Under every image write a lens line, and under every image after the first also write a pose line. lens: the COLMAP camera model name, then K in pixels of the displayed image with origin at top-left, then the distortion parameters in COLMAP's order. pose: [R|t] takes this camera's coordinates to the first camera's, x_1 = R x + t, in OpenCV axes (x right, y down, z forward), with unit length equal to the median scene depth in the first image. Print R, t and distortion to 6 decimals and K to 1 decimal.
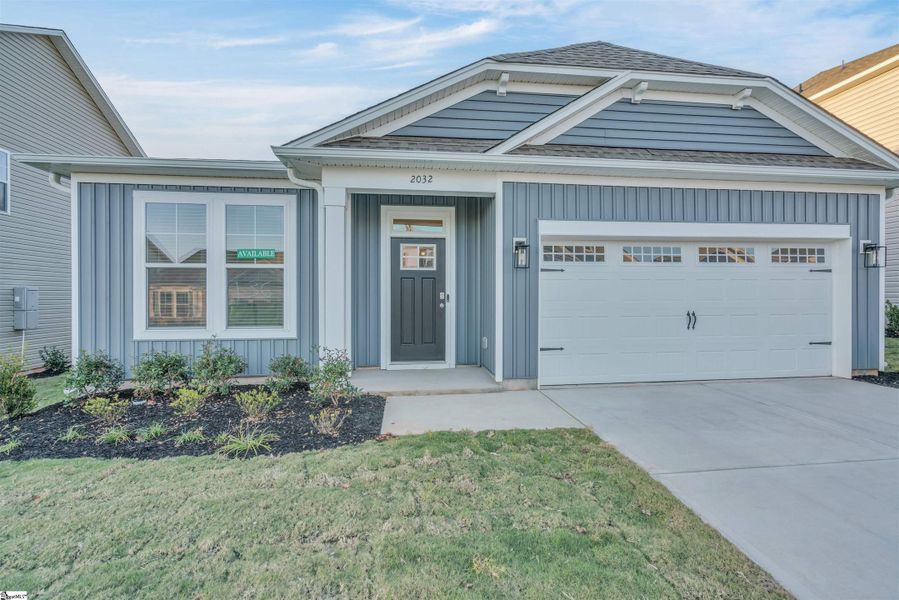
lens RADIAL K [[408.9, 0, 449.5], [0, 408.9, 300.0], [0, 0, 1]] dist [0.000435, 0.000395]
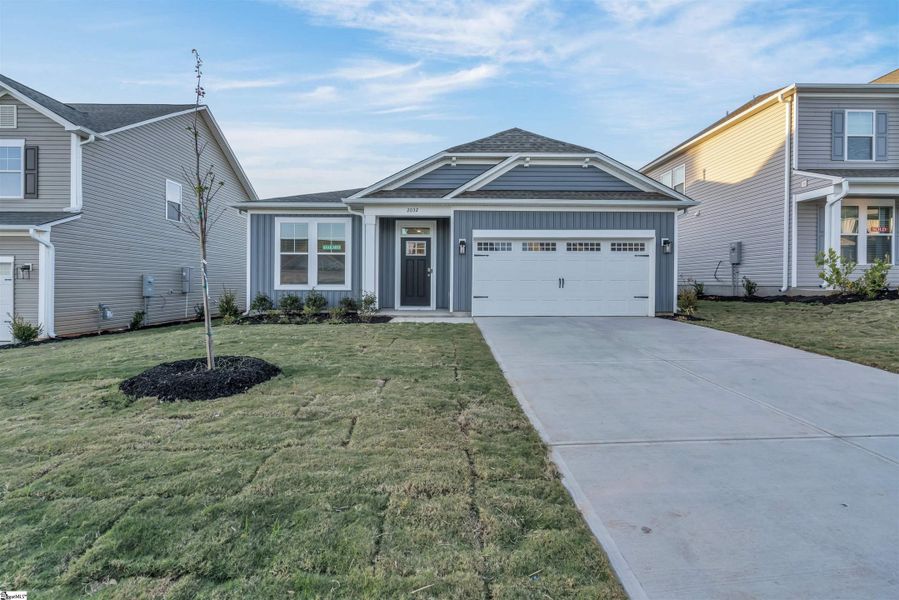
lens RADIAL K [[431.5, 0, 451.5], [0, 431.5, 286.5], [0, 0, 1]] dist [-0.001155, 0.000065]
pose [[0.994299, 0.006013, -0.106462, 0.330703], [-0.006521, 0.999969, -0.004422, 0.081746], [0.106432, 0.005091, 0.994307, -1.022974]]
